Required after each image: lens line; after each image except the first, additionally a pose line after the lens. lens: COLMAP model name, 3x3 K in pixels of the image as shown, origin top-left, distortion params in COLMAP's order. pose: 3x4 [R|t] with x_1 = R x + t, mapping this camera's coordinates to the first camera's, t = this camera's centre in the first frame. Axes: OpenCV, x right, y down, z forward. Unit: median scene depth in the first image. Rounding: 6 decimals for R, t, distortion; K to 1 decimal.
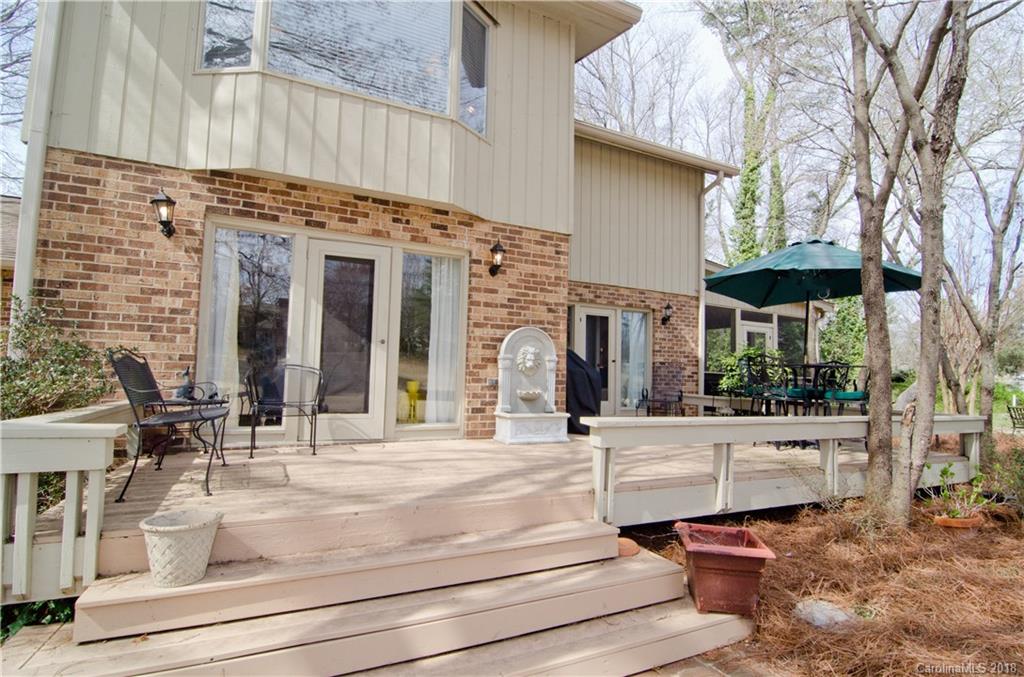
lens RADIAL K [[491.9, 0, 512.0], [0, 491.9, 342.9], [0, 0, 1]] dist [-0.005154, -0.011184]
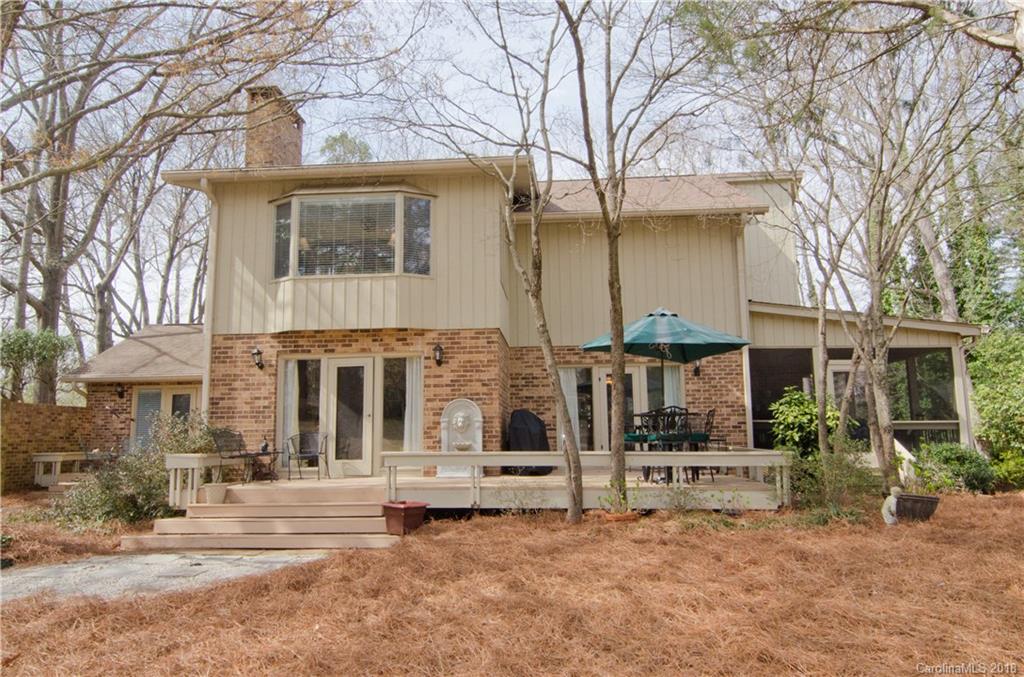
lens RADIAL K [[718.4, 0, 512.0], [0, 718.4, 338.5], [0, 0, 1]] dist [0.002464, -0.001550]
pose [[0.870771, -0.108170, -0.479642, 1.205033], [0.068479, 0.992673, -0.099550, 0.012457], [0.486896, 0.053840, 0.871799, -0.793033]]
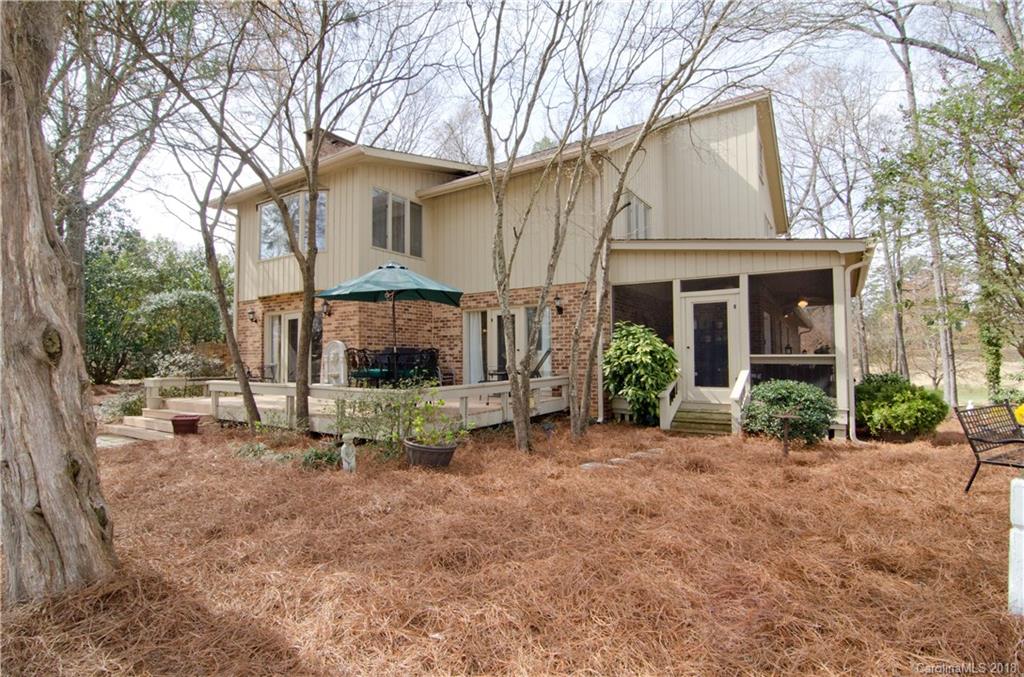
lens RADIAL K [[505.2, 0, 509.1], [0, 505.2, 343.7], [0, 0, 1]] dist [-0.018251, -0.000427]
pose [[0.510104, -0.061507, -0.857911, 2.124434], [0.076866, 0.996709, -0.025754, 0.086085], [0.856671, -0.052807, 0.513153, 0.559053]]
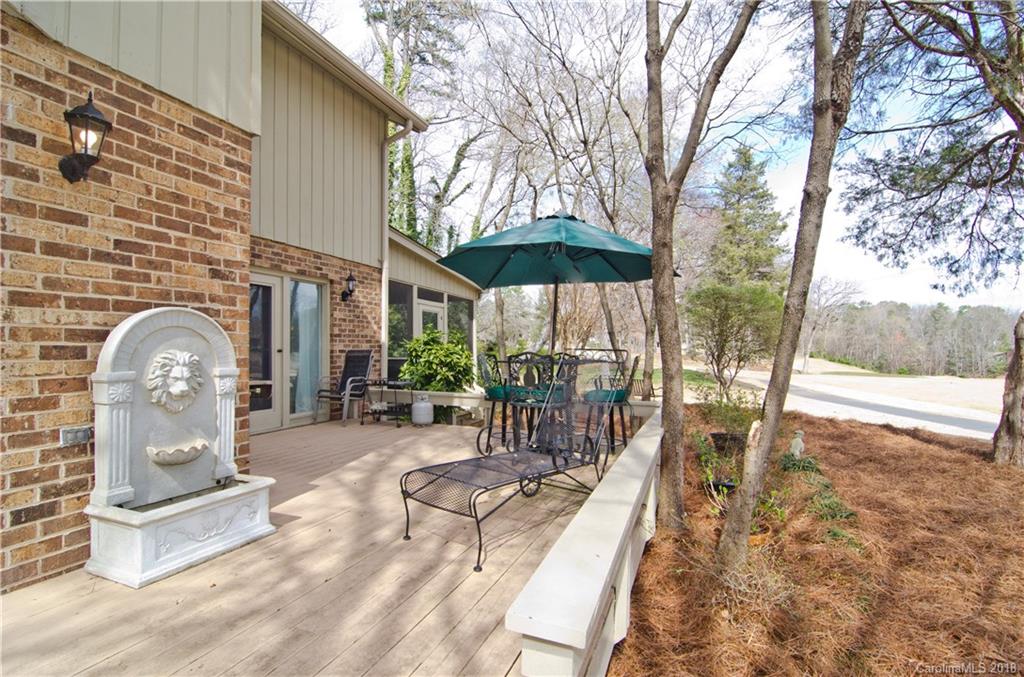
lens RADIAL K [[491.9, 0, 512.0], [0, 491.9, 342.9], [0, 0, 1]] dist [-0.005154, -0.011184]
pose [[0.729456, -0.017934, 0.683793, -0.049569], [-0.023397, 0.998417, 0.051146, -0.029783], [-0.683628, -0.053307, 0.727882, 0.441160]]
